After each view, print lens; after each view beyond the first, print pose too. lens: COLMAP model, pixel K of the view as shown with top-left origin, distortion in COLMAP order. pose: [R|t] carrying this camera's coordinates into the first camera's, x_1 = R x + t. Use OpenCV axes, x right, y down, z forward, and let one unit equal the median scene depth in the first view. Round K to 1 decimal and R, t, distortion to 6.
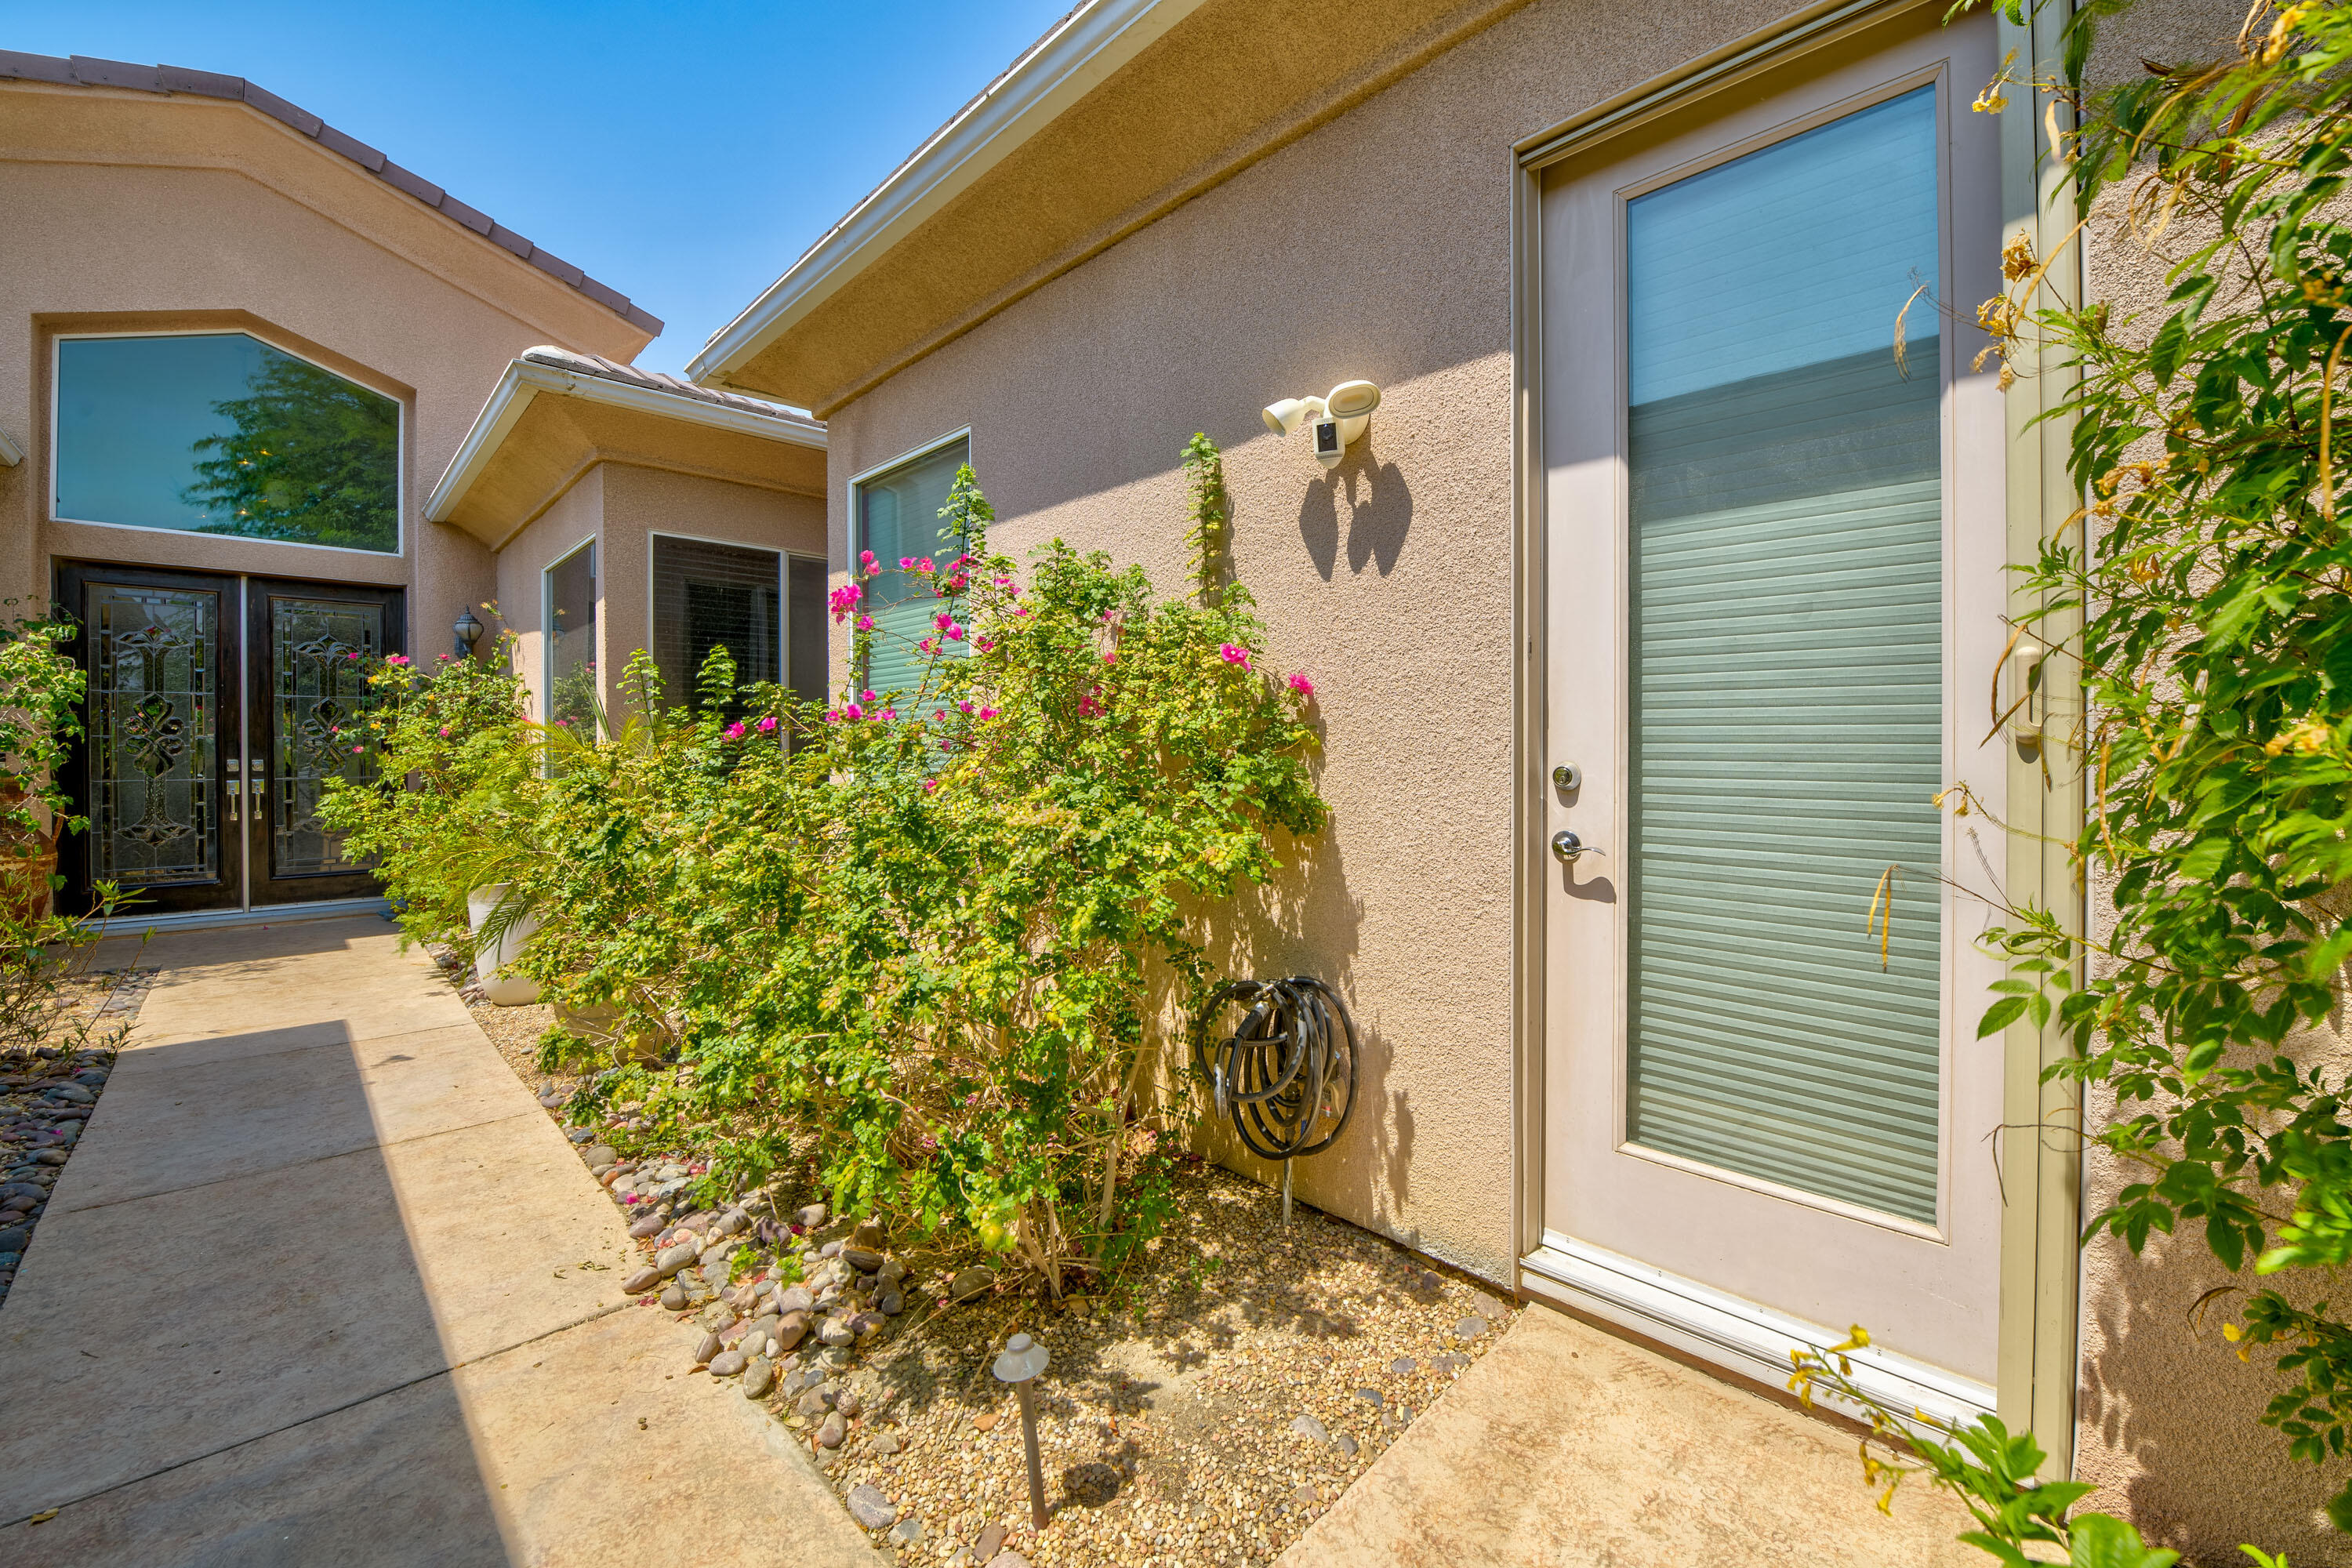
lens RADIAL K [[937.6, 0, 1123.6], [0, 937.6, 750.9], [0, 0, 1]] dist [0.002967, -0.003384]
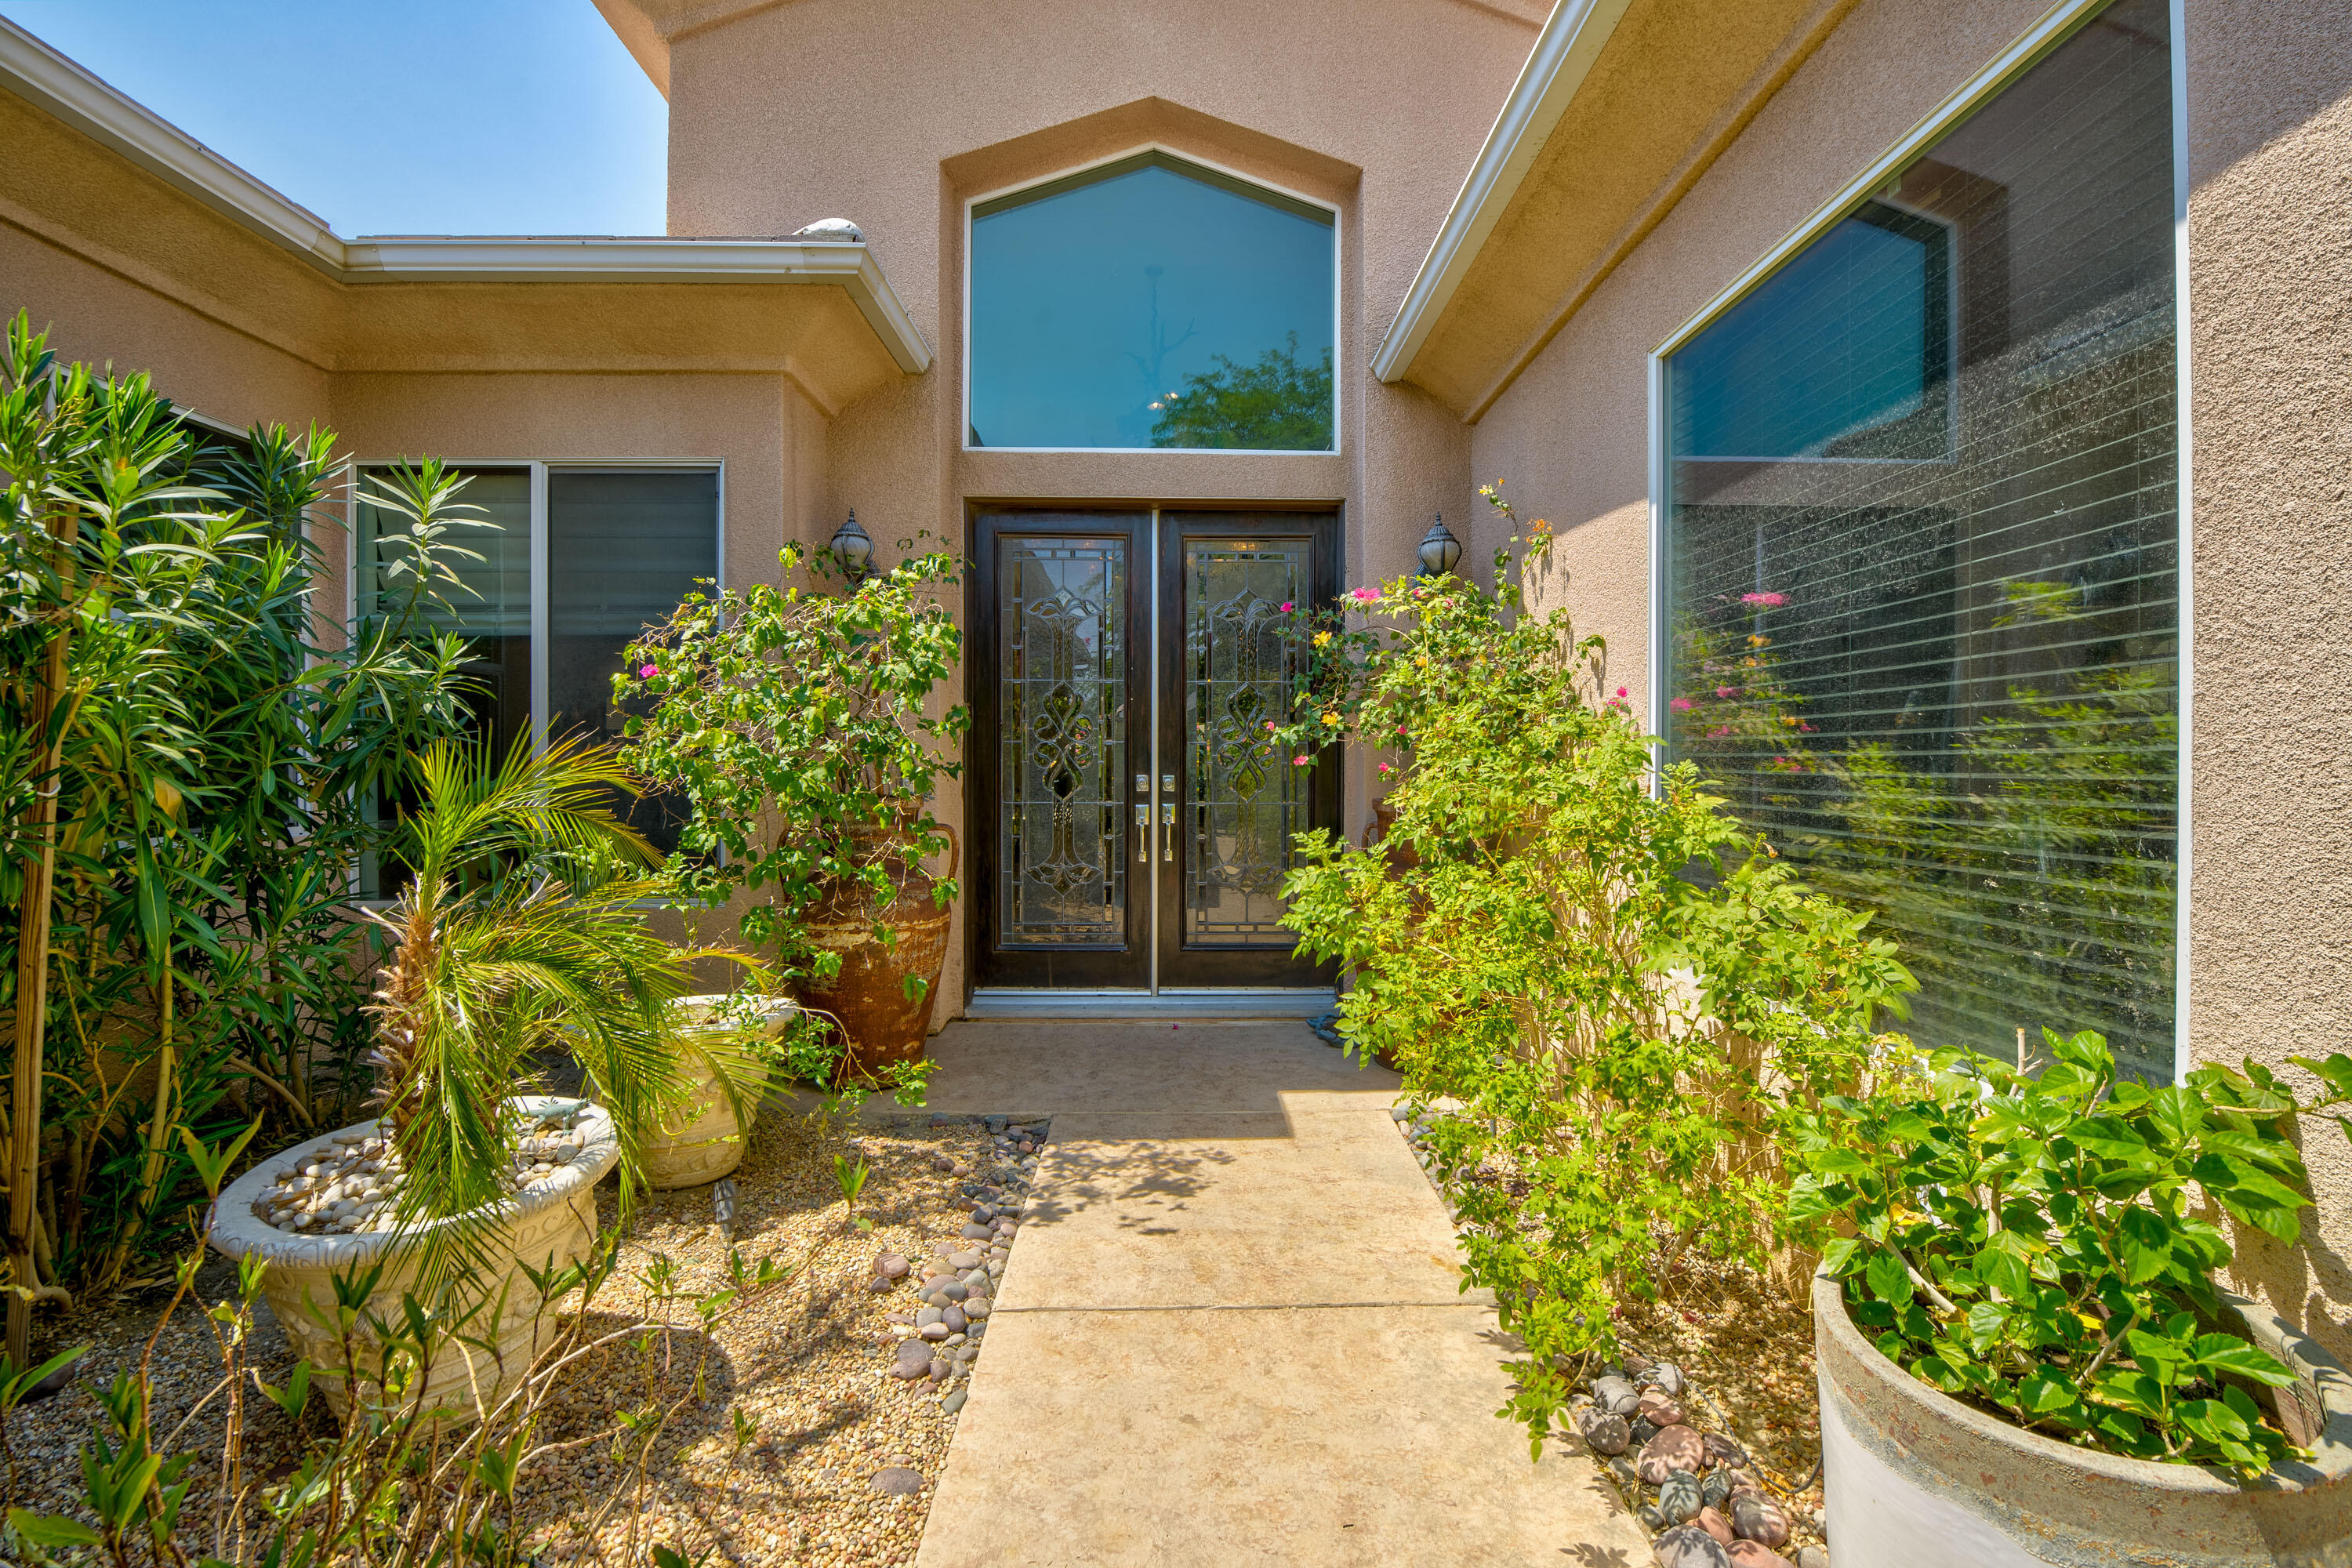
lens RADIAL K [[937.6, 0, 1178.1], [0, 937.6, 766.9], [0, 0, 1]] dist [0.002967, -0.003384]
pose [[0.748249, 0.008024, -0.663369, -0.463061], [-0.002836, 0.999956, 0.008896, -0.002948], [0.663412, -0.004775, 0.748239, 0.491038]]
